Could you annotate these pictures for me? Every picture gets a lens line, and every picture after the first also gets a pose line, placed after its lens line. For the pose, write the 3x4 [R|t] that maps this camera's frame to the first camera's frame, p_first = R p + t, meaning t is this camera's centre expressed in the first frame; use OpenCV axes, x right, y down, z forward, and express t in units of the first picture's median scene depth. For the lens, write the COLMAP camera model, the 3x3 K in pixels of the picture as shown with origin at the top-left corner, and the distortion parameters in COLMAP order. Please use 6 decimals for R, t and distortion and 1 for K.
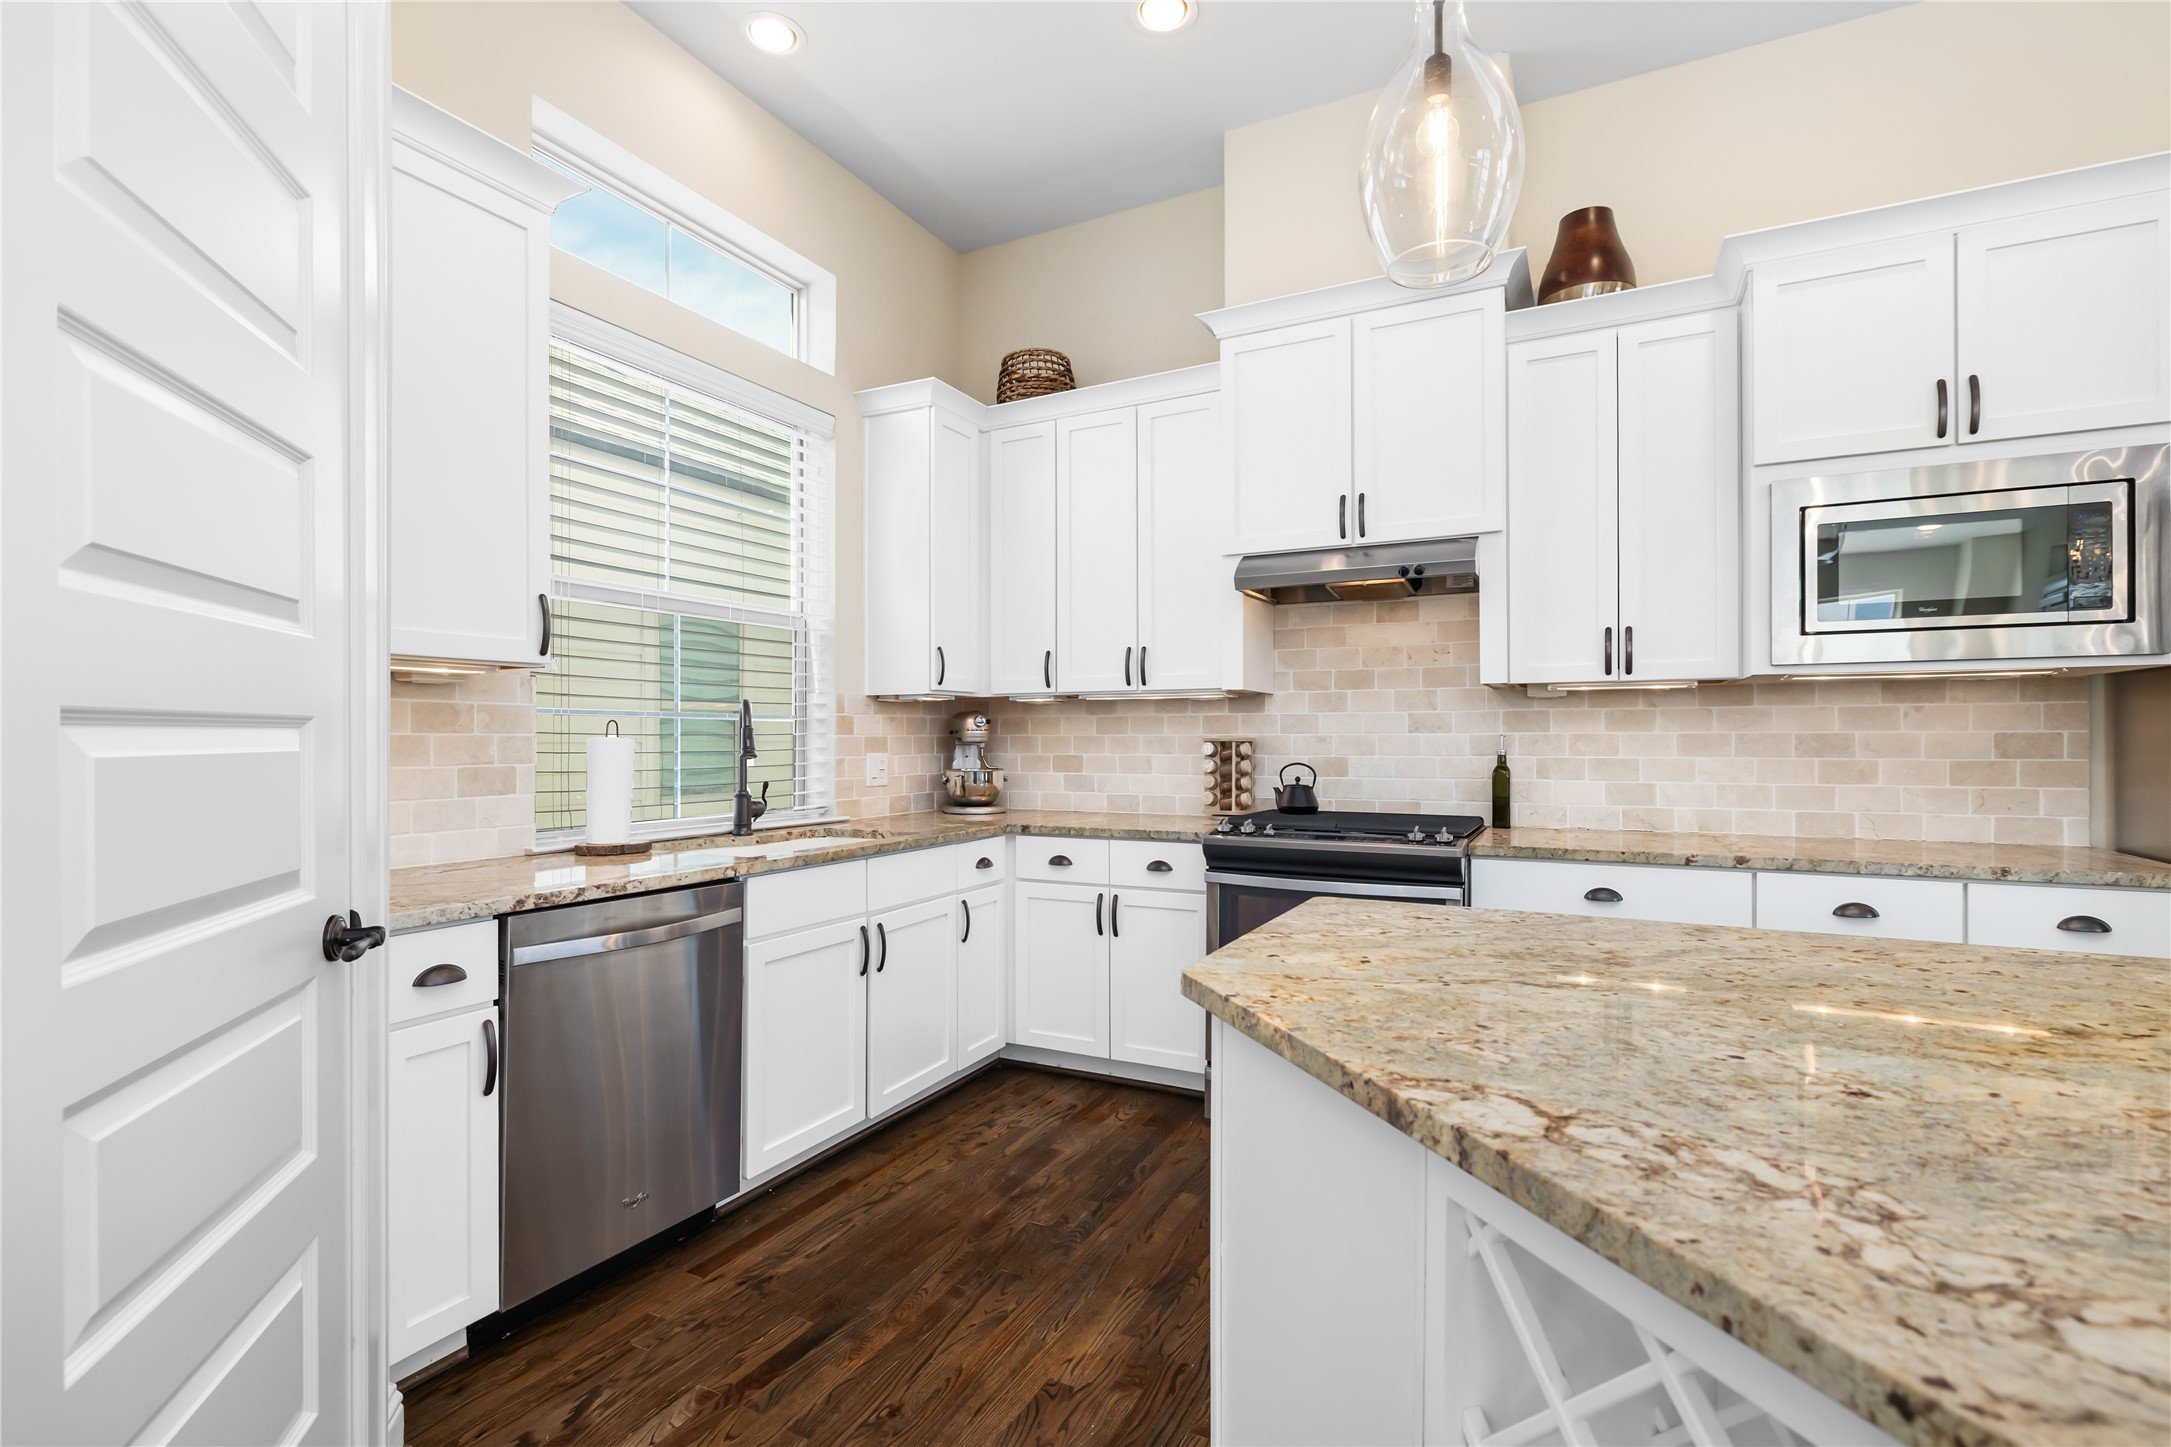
lens RADIAL K [[1010.5, 0, 1080.2], [0, 1010.5, 736.4], [0, 0, 1]] dist [-0.011511, 0.000330]
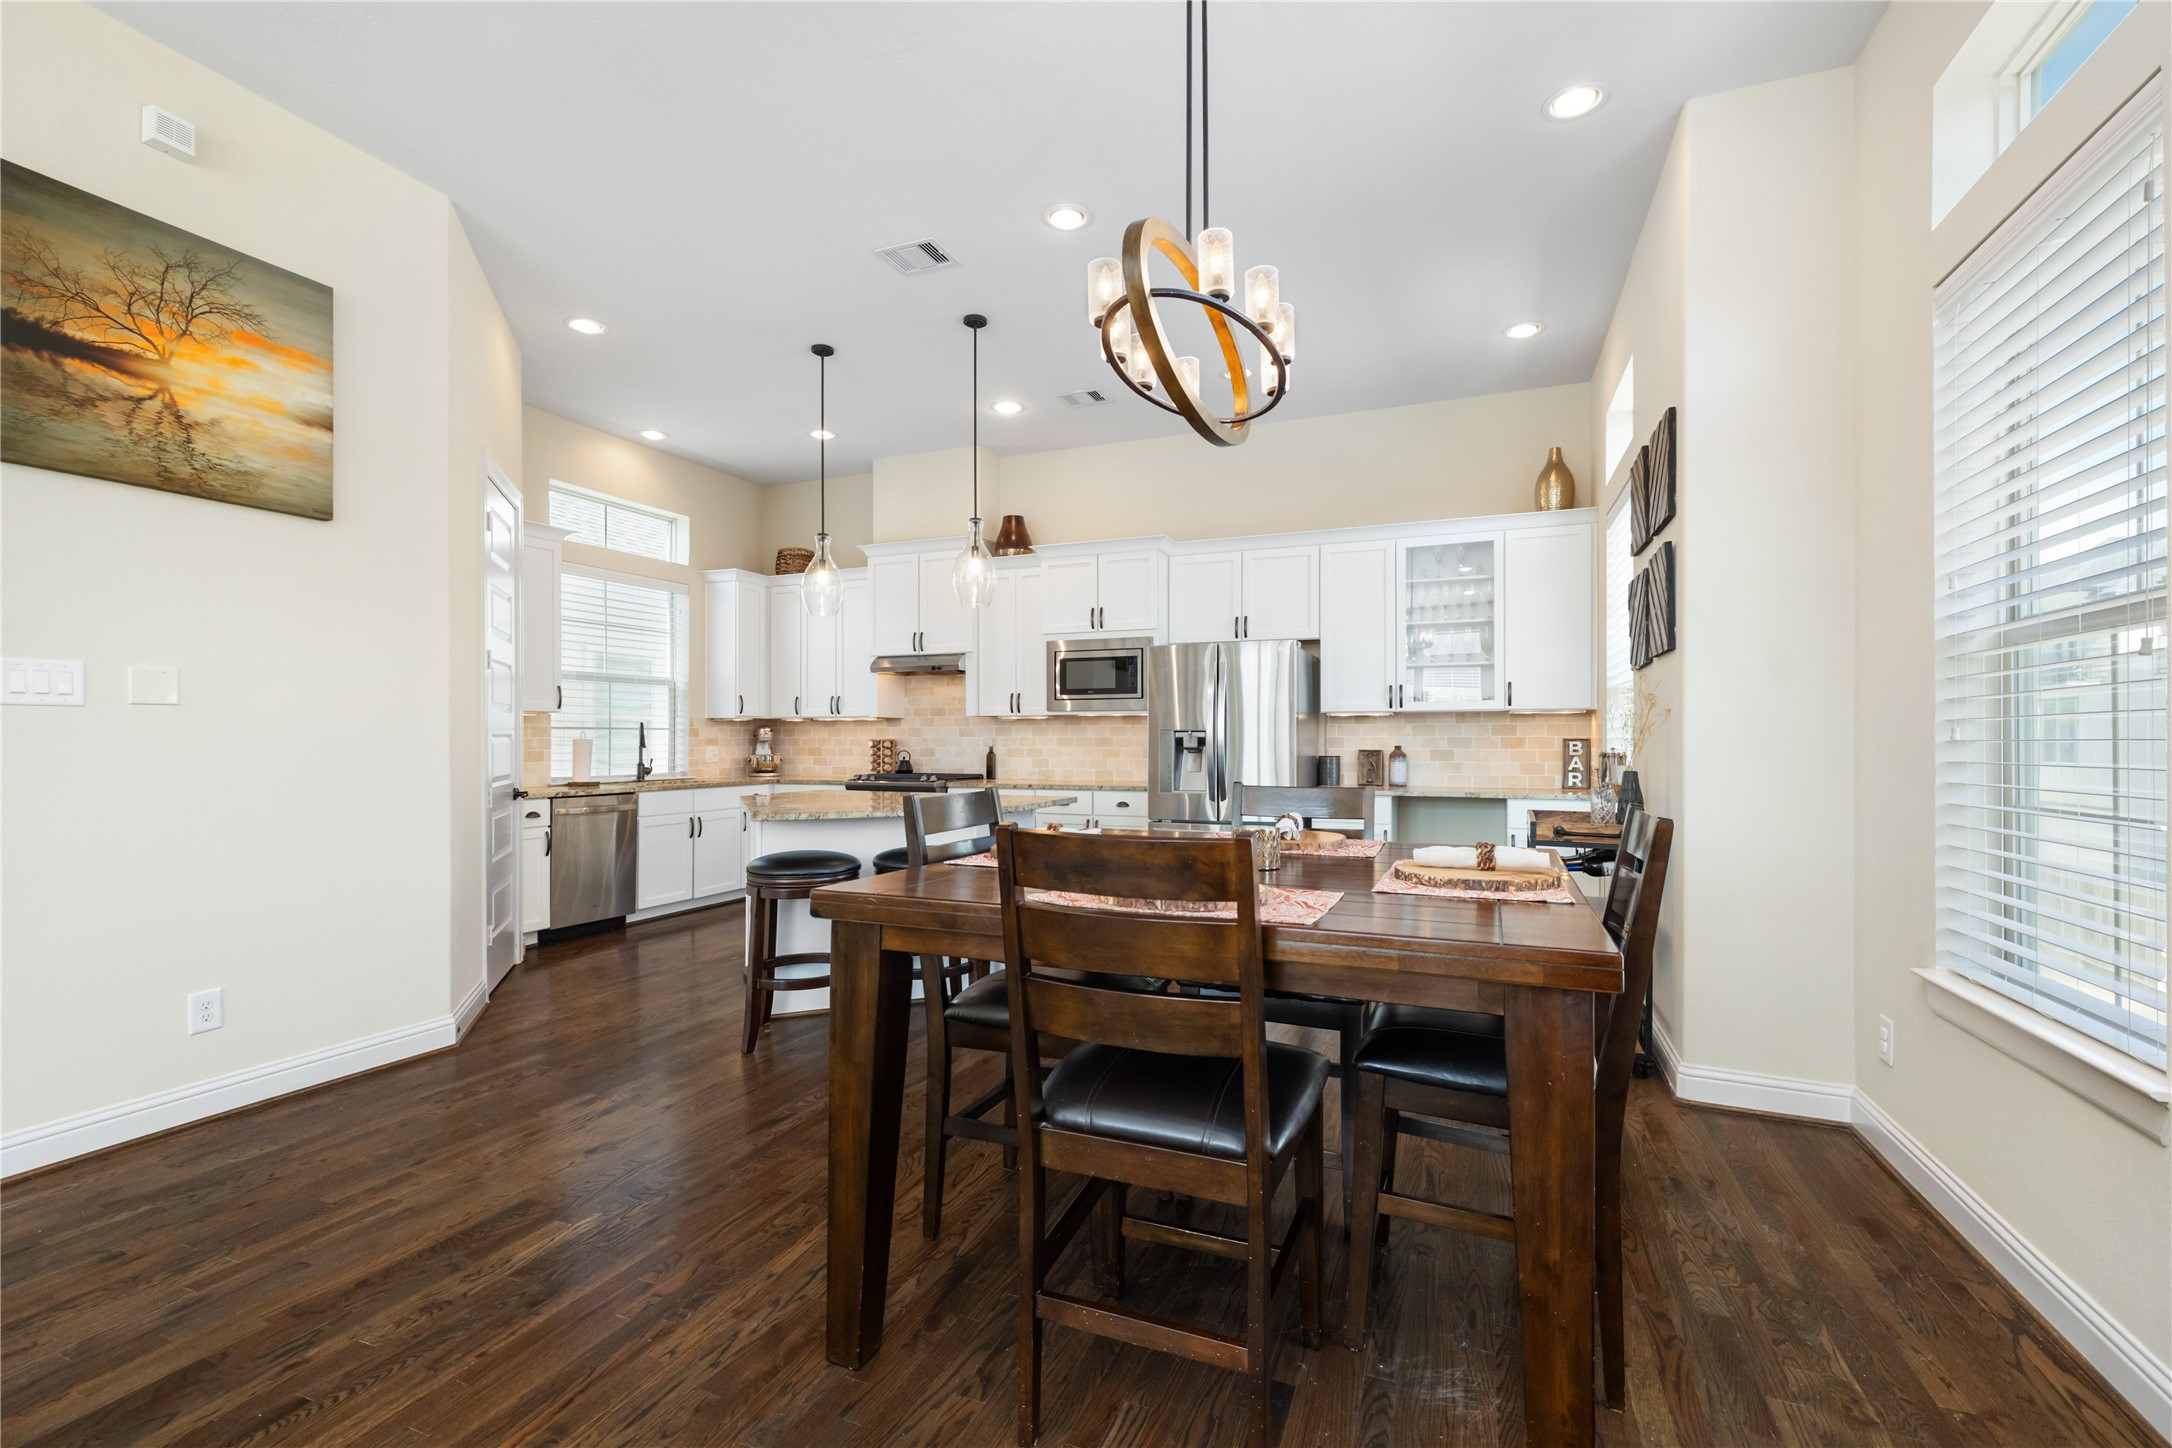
lens RADIAL K [[923.6, 0, 1069.3], [0, 923.6, 740.6], [0, 0, 1]] dist [0.009325, 0.000306]
pose [[0.996618, 0.000210, 0.082175, 0.425448], [-0.000668, 0.999984, 0.005549, -0.006638], [-0.082173, -0.005585, 0.996602, -1.079879]]
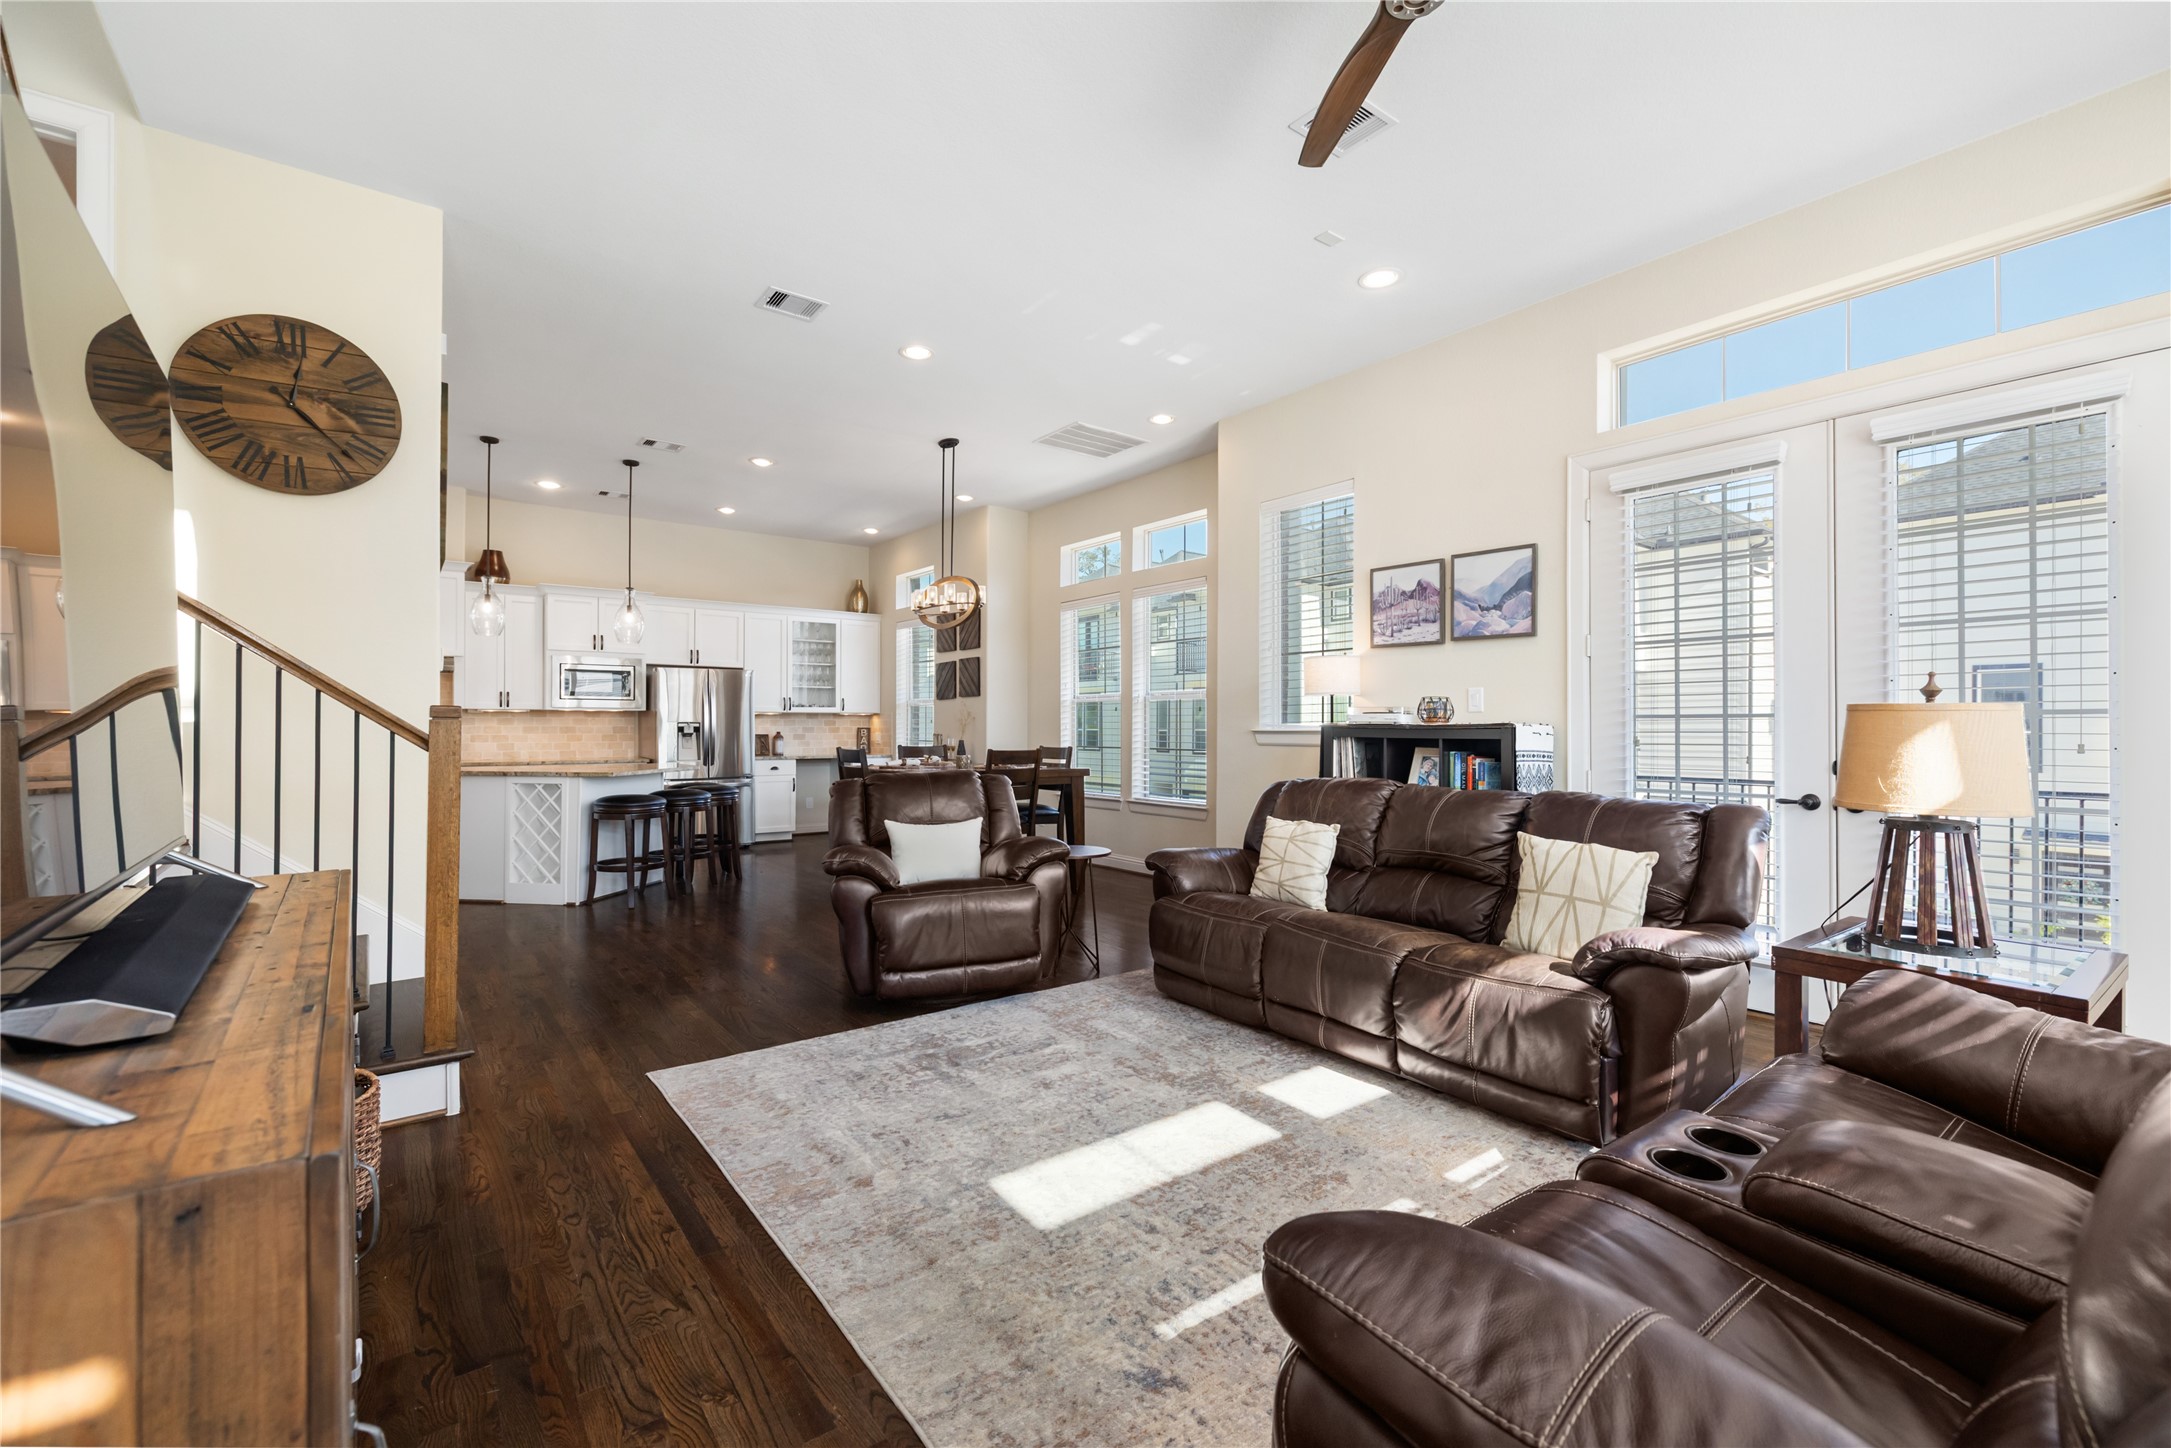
lens RADIAL K [[923.2, 0, 1080.6], [0, 923.2, 728.7], [0, 0, 1]] dist [0.009325, 0.000306]
pose [[0.438882, 0.000994, 0.898544, -1.090722], [-0.002989, 0.999995, 0.000353, -0.001601], [-0.898540, -0.002840, 0.438883, -1.609946]]
